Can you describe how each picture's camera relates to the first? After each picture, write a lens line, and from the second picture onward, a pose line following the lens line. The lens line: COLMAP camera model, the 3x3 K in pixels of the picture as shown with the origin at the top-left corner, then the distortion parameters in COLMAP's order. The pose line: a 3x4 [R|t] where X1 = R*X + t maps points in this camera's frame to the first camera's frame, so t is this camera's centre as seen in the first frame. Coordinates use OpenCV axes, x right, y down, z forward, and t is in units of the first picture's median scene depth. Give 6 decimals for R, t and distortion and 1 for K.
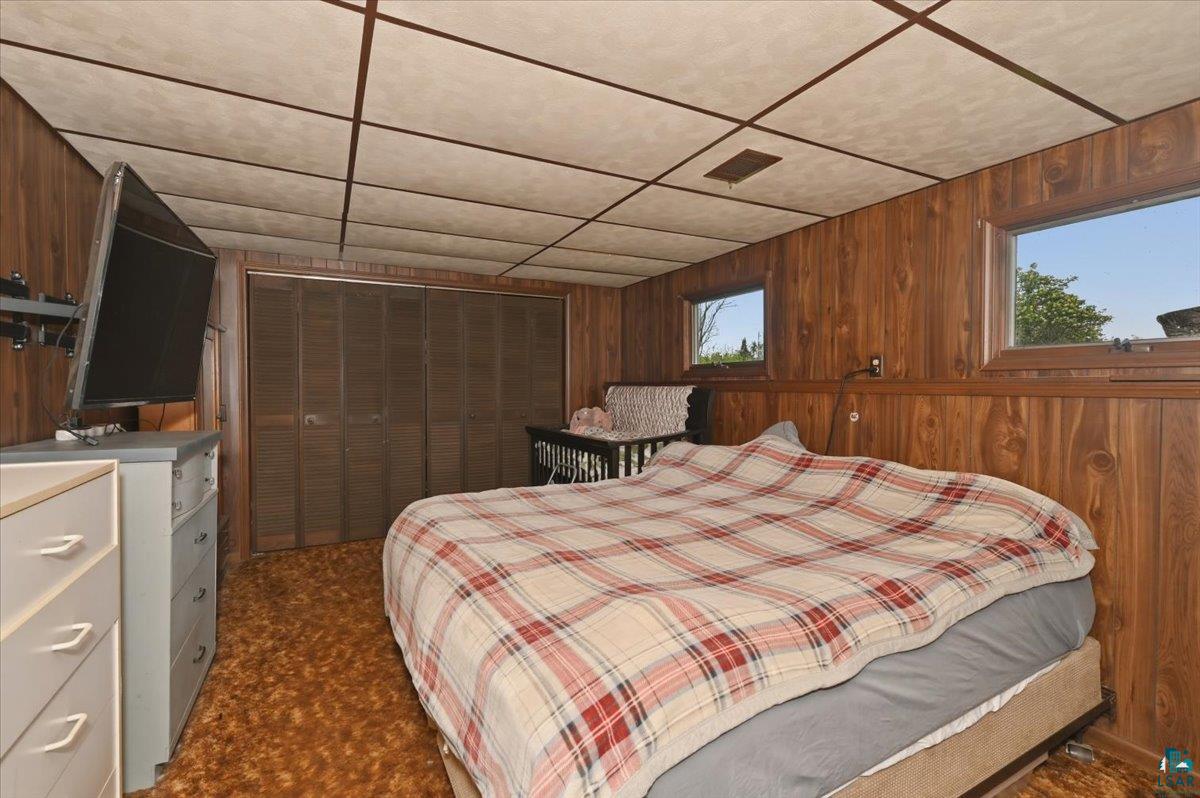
lens RADIAL K [[530.9, 0, 596.6], [0, 530.9, 394.7], [0, 0, 1]] dist [0.001933, 0.000545]
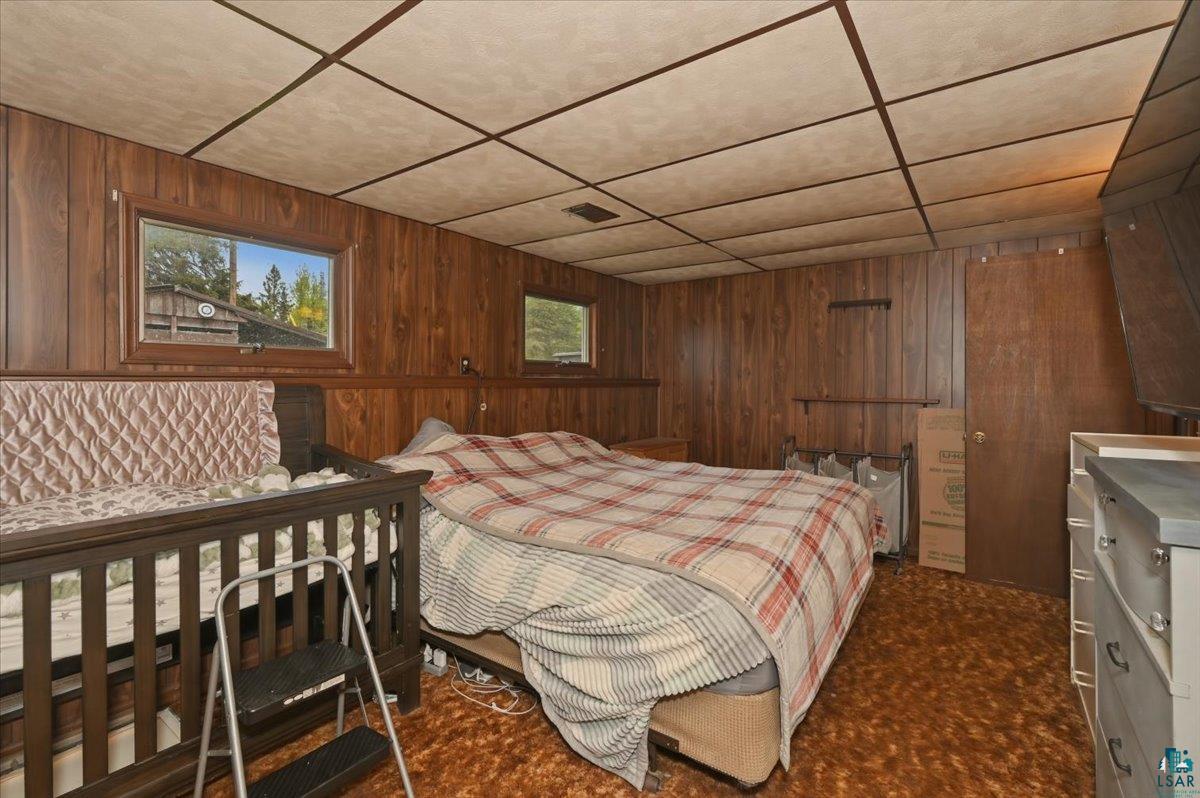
lens RADIAL K [[530.9, 0, 600.6], [0, 530.9, 395.0], [0, 0, 1]] dist [0.001933, 0.000545]
pose [[-0.441631, -0.024660, 0.896858, -0.738766], [0.010950, 0.999400, 0.032871, -0.023384], [-0.897130, 0.024337, -0.441096, 1.283985]]
